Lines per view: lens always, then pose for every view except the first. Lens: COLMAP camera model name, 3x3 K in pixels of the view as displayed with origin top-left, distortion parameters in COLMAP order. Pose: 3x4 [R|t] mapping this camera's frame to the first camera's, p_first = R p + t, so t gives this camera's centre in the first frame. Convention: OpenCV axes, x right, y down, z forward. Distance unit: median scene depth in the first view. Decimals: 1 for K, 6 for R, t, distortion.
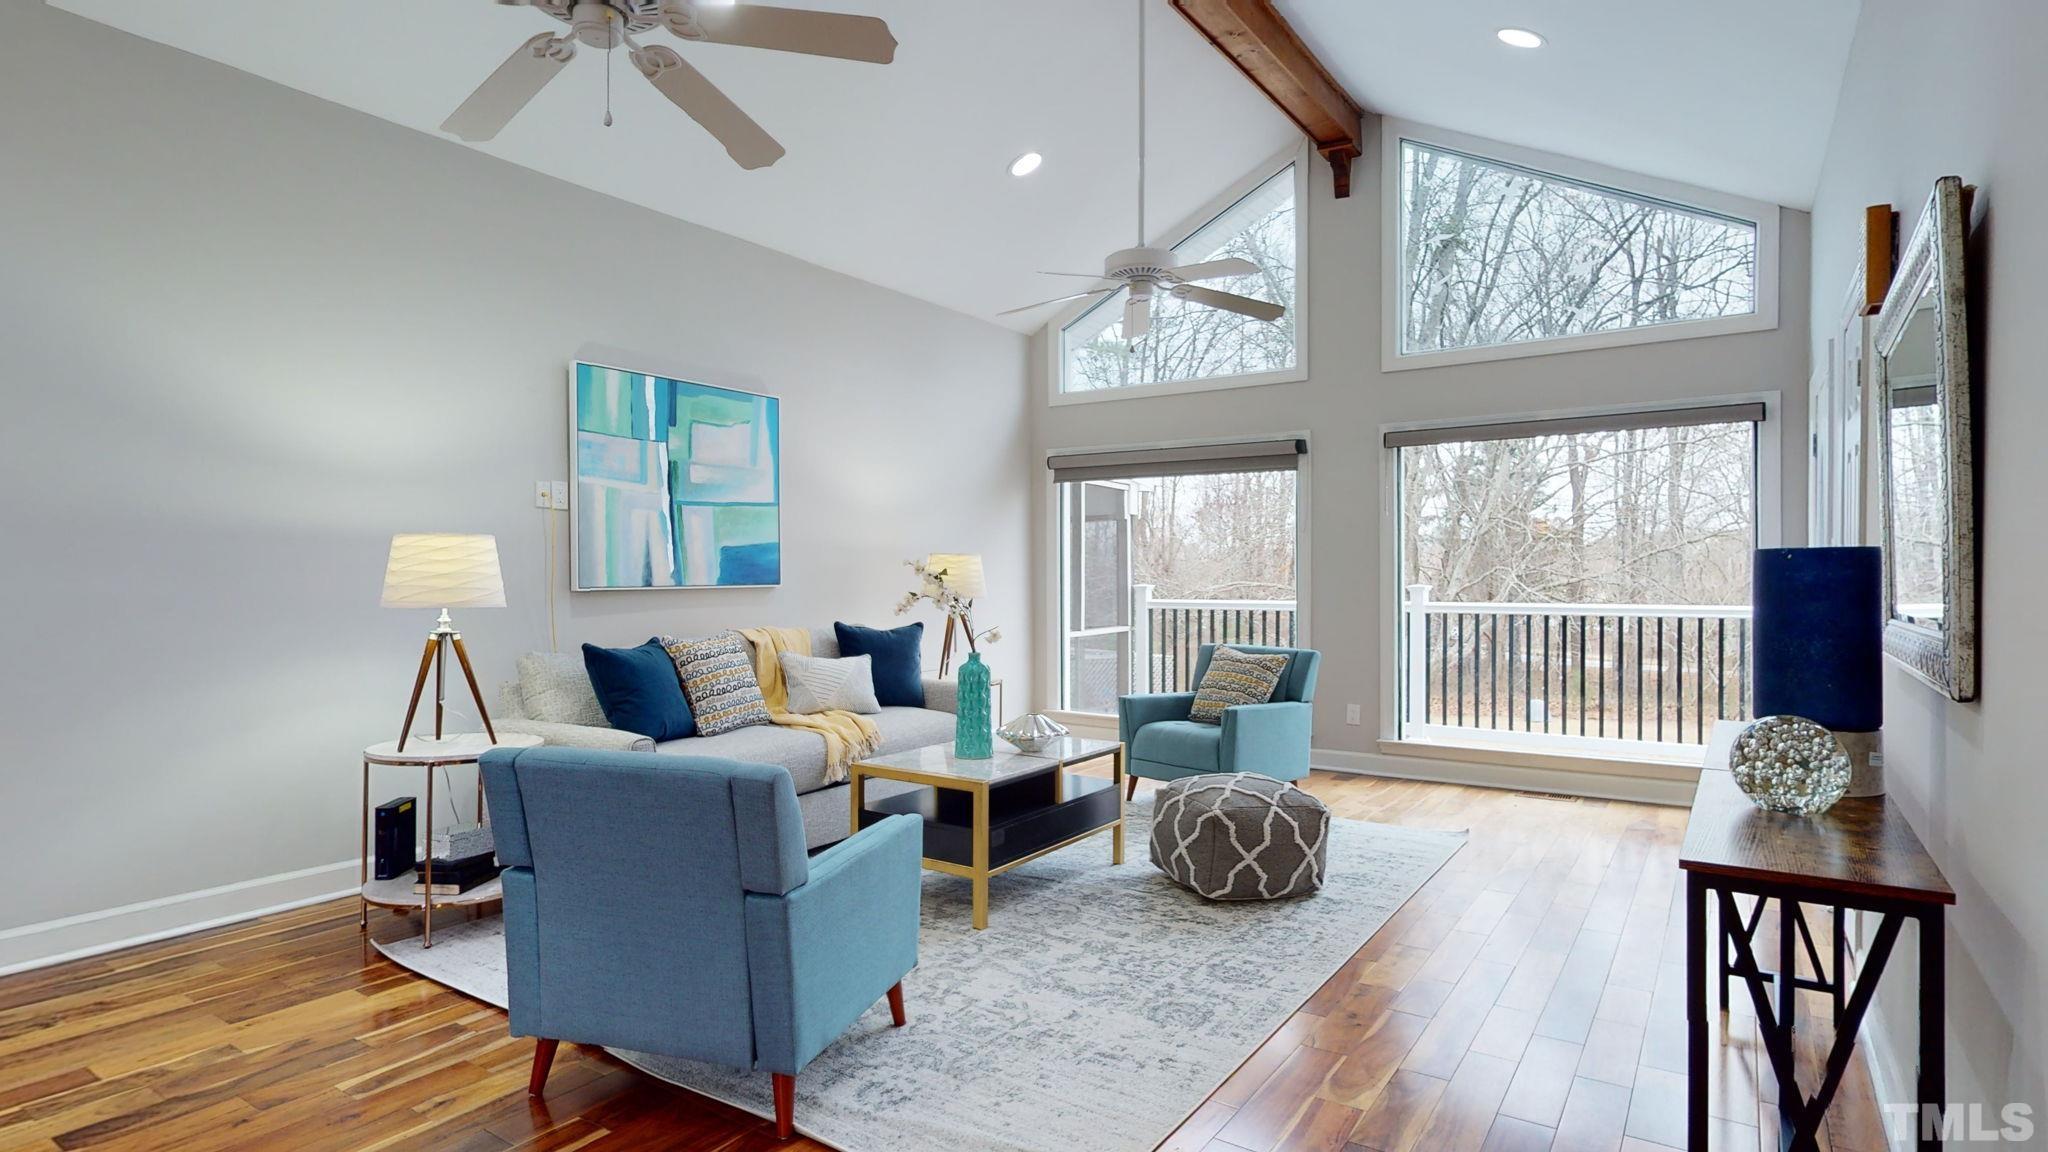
lens RADIAL K [[1043.7, 0, 1022.7], [0, 1043.7, 582.4], [0, 0, 1]] dist [-0.002434, -0.000272]
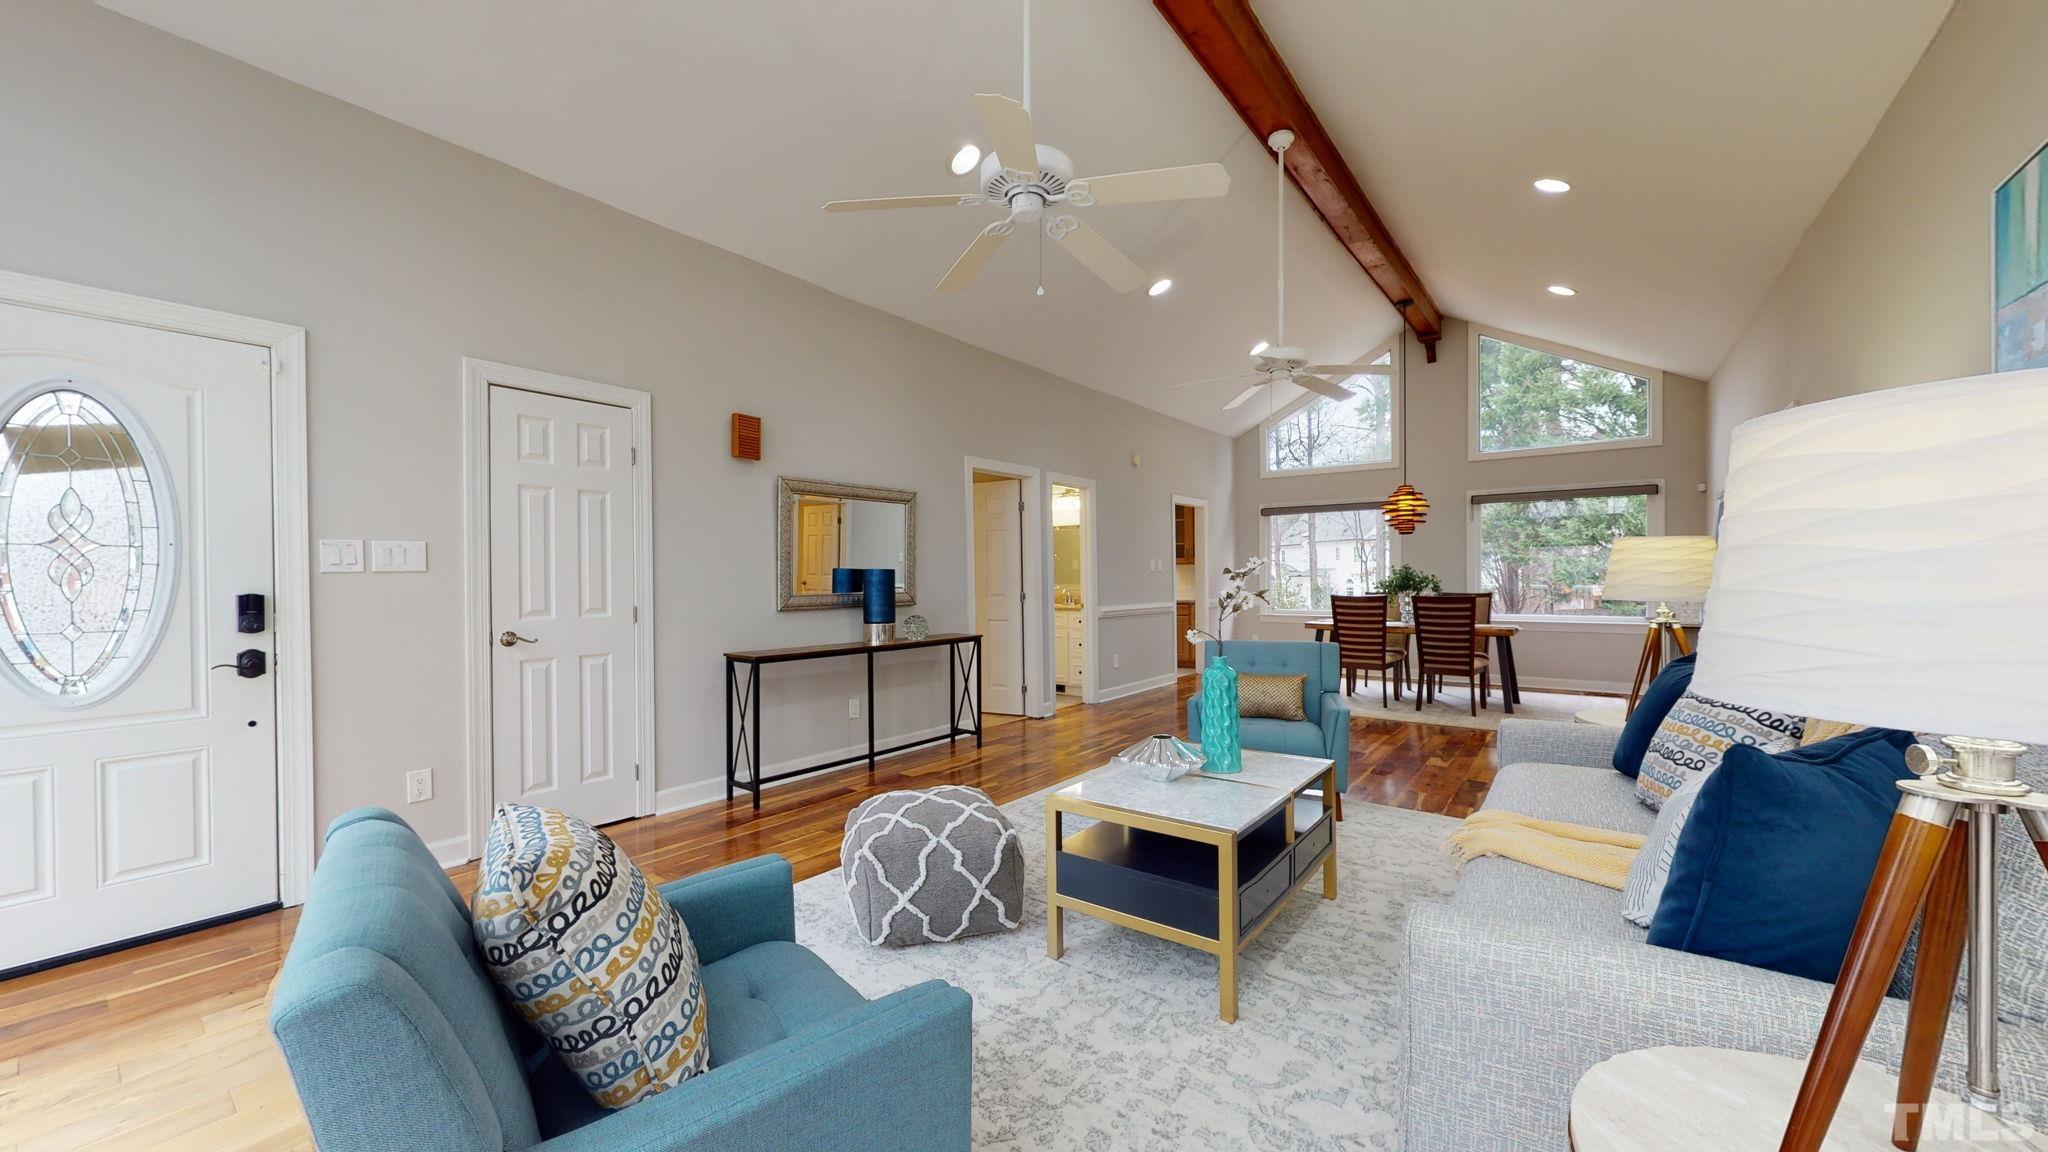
lens RADIAL K [[751.0, 0, 1020.7], [0, 751.0, 572.8], [0, 0, 1]] dist [-0.000012, 0.000067]
pose [[-0.998560, 0.004577, 0.053442, 0.072895], [0.004480, 0.999988, -0.001938, -0.005516], [-0.053450, -0.001696, -0.998569, 1.286194]]
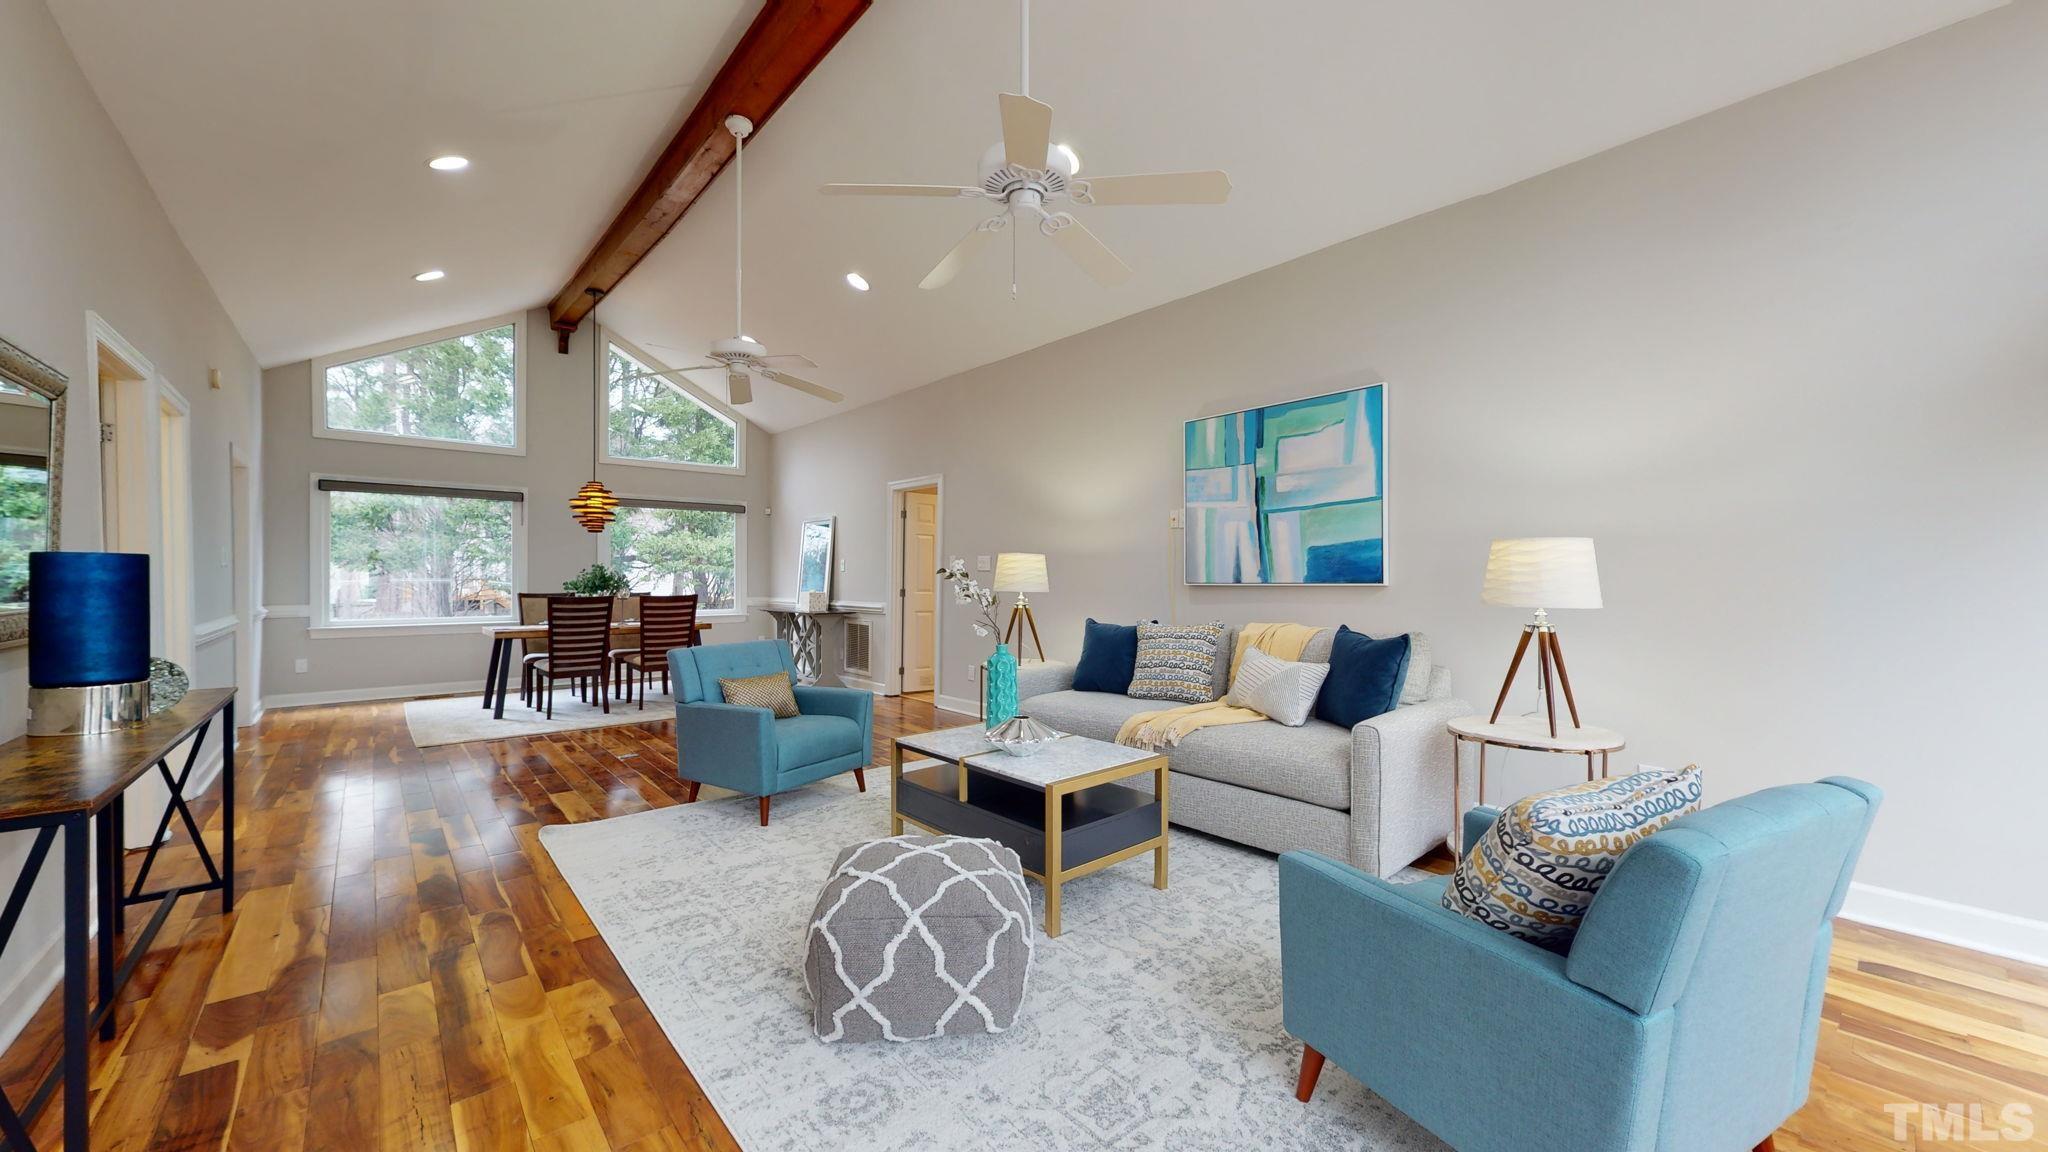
lens RADIAL K [[751.0, 0, 1026.0], [0, 751.0, 578.0], [0, 0, 1]] dist [-0.000012, 0.000067]
pose [[-0.248885, 0.002057, -0.968531, 0.542122], [-0.005144, 0.999981, 0.003446, -0.003691], [0.968519, 0.005839, -0.248869, 0.934242]]
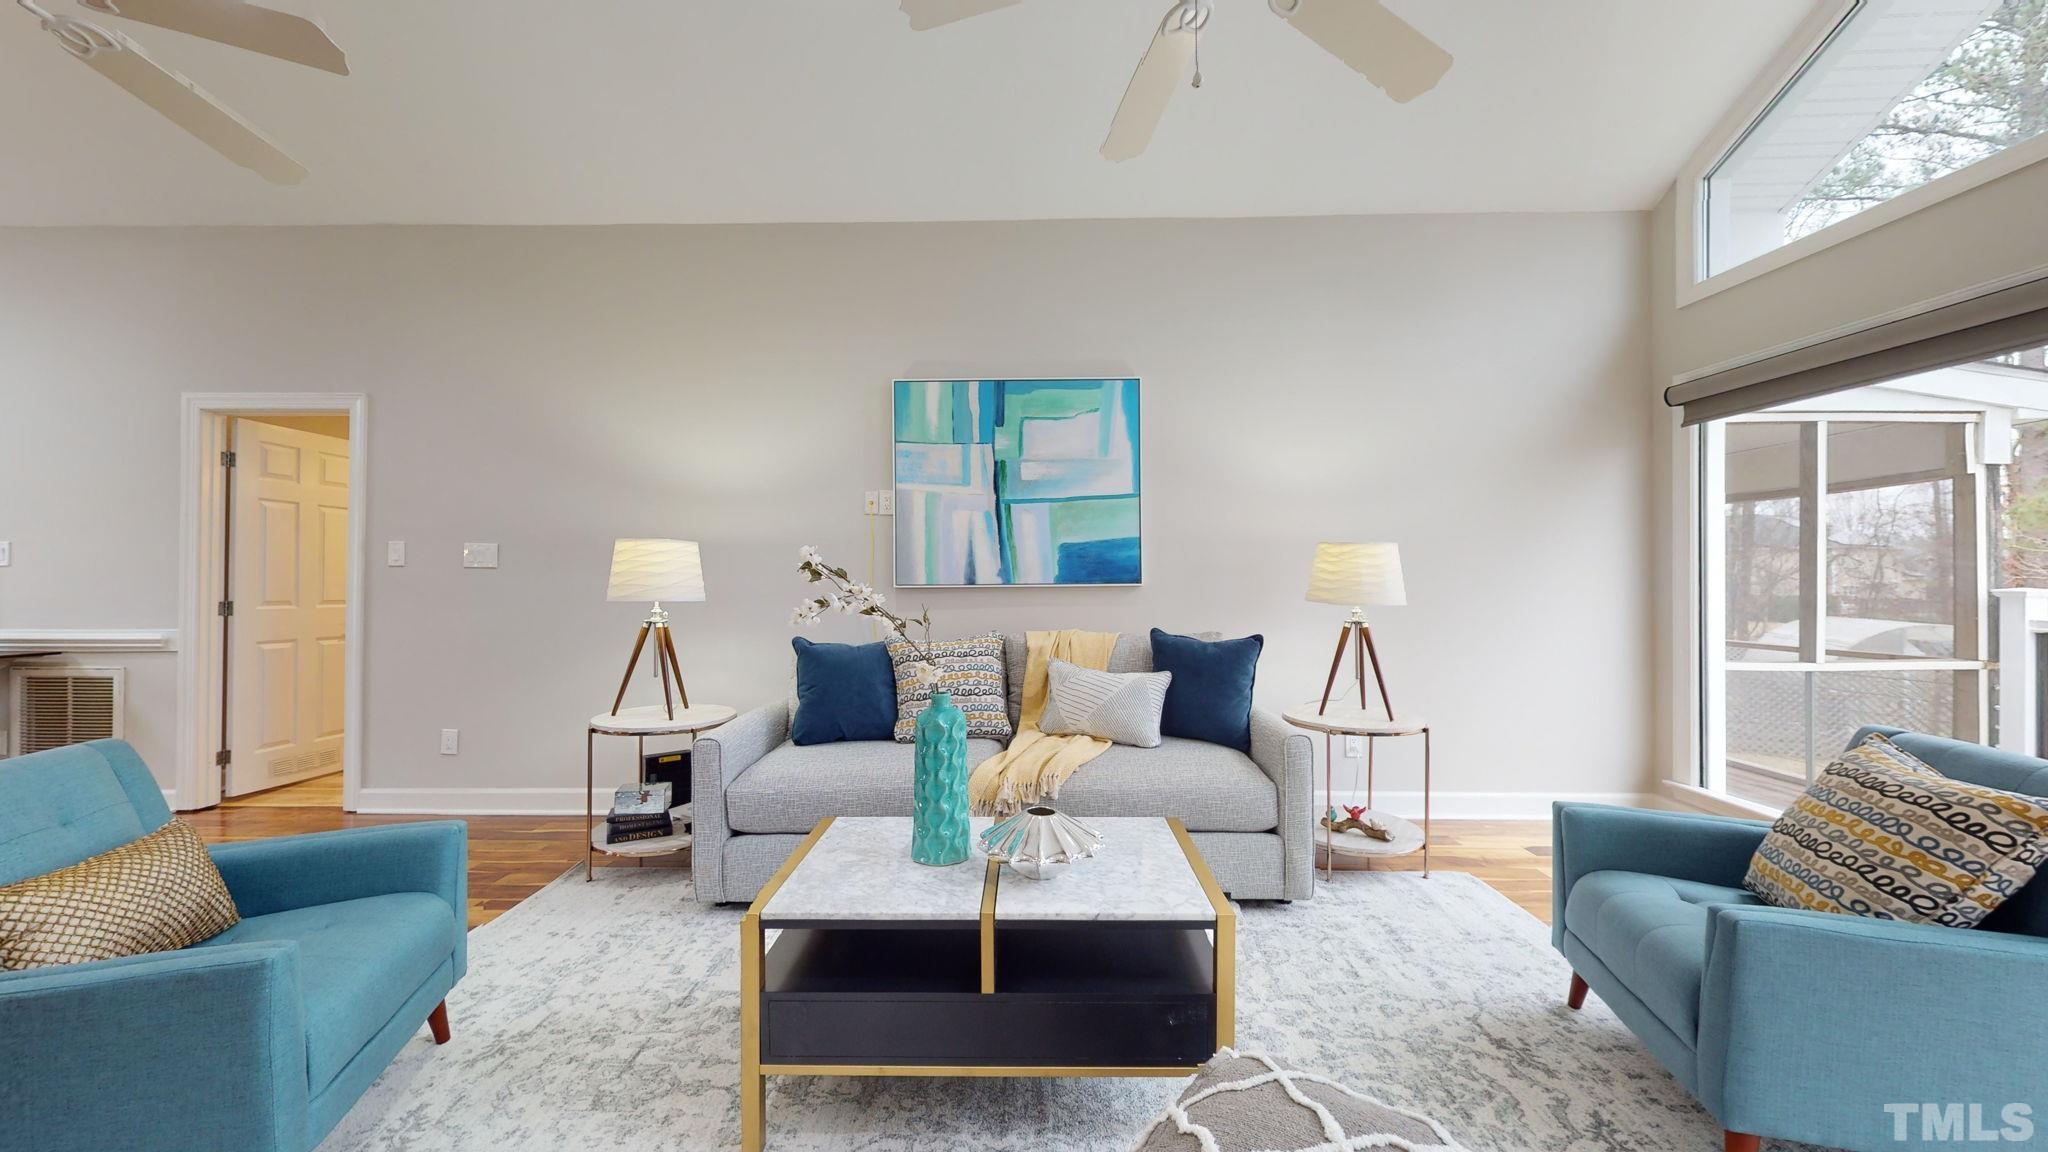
lens RADIAL K [[751.0, 0, 1023.1], [0, 751.0, 578.0], [0, 0, 1]] dist [-0.000012, 0.000067]
pose [[0.548853, 0.001305, -0.835918, 0.280117], [-0.003655, 0.999993, -0.000838, -0.001943], [0.835911, 0.003515, 0.548854, 0.605241]]
